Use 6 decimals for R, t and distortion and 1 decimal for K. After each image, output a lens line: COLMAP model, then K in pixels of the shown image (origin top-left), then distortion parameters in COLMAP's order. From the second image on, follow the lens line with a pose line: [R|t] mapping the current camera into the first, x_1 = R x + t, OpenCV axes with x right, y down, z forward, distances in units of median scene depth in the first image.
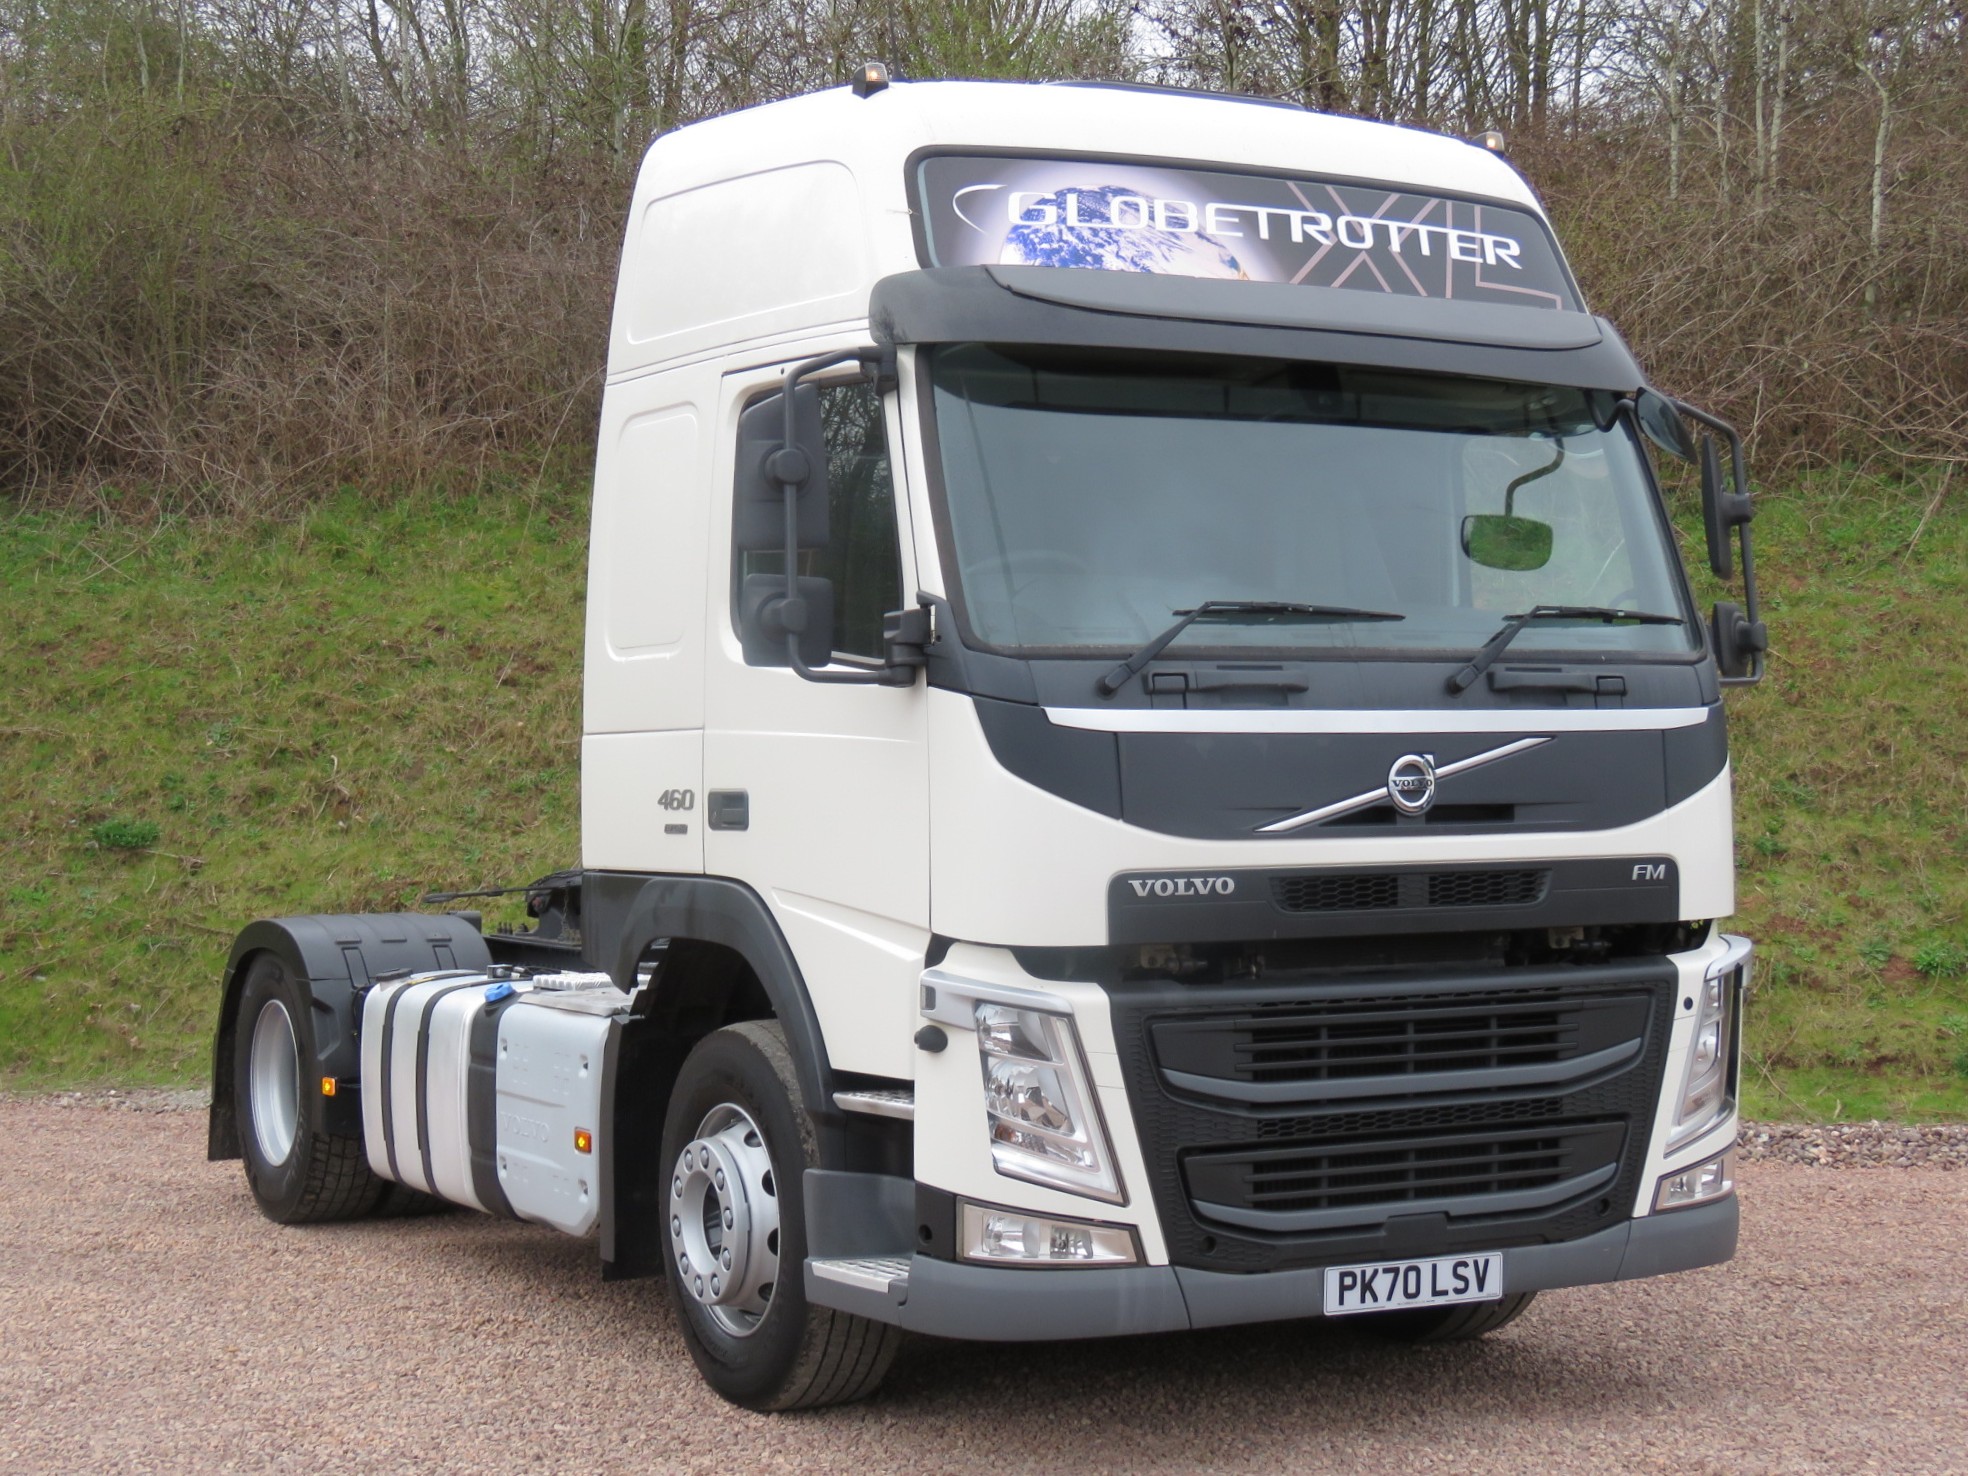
lens RADIAL K [[3383.9, 0, 984.0], [0, 3383.9, 738.0], [0, 0, 1]] dist [-0.013346, -0.034842]
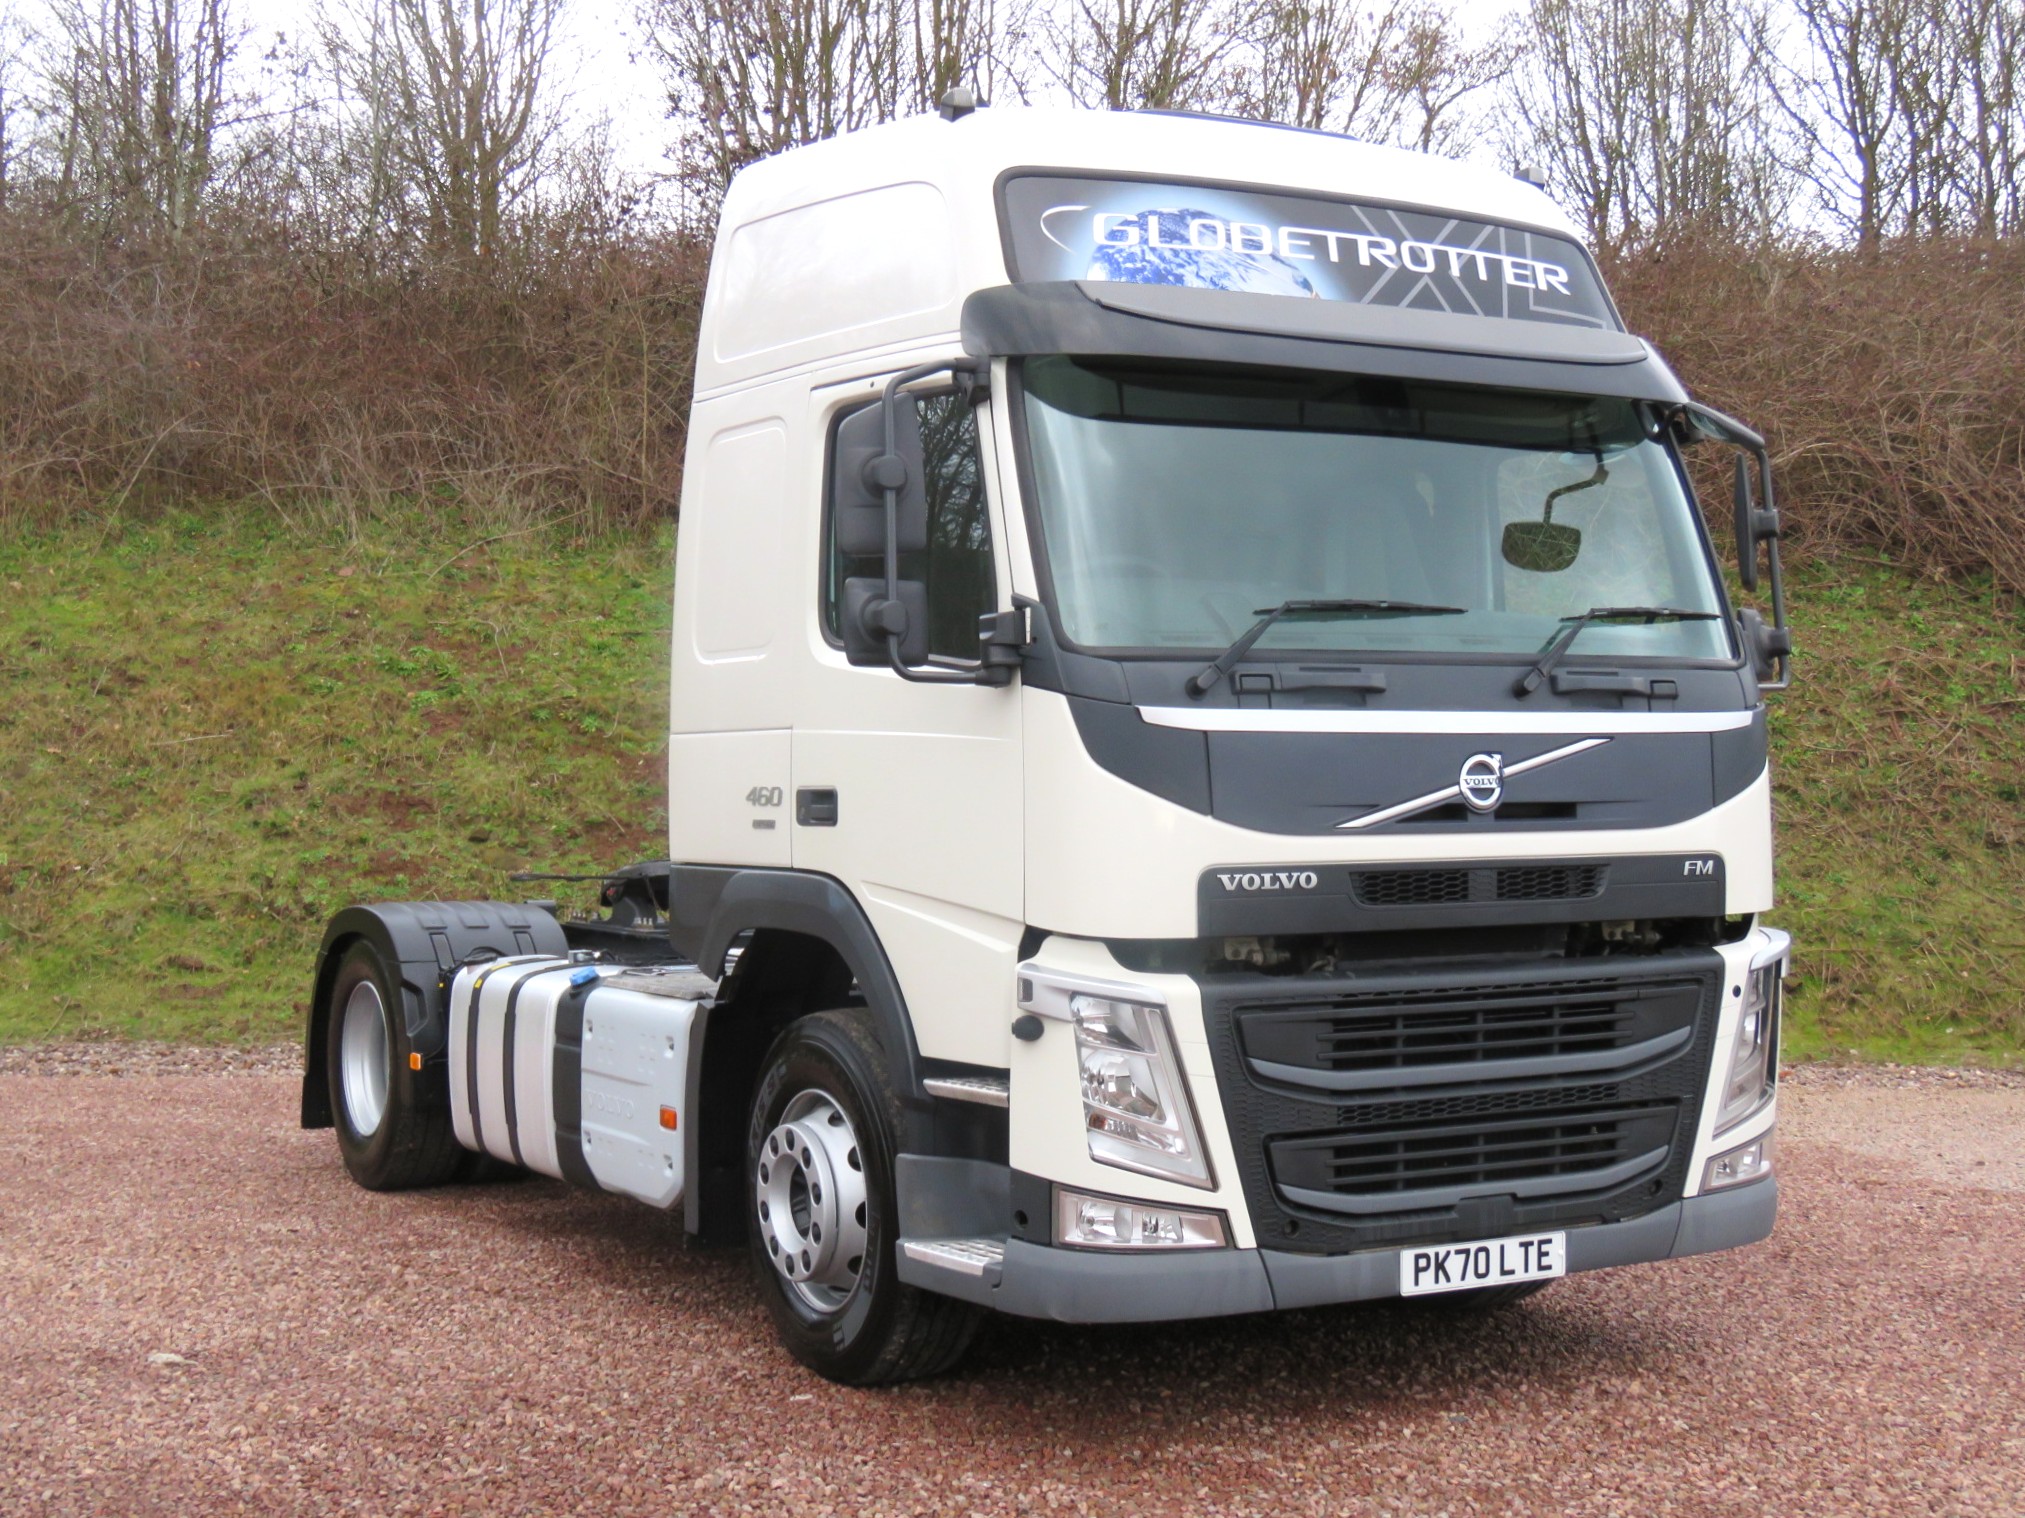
lens RADIAL K [[2850.7, 0, 1012.5], [0, 2850.7, 759.0], [0, 0, 1]] dist [0.004832, -0.003640]
pose [[0.999744, 0.003216, 0.022390, -0.037165], [-0.003278, 0.999991, 0.002752, 0.004323], [-0.022381, -0.002824, 0.999746, 0.126480]]
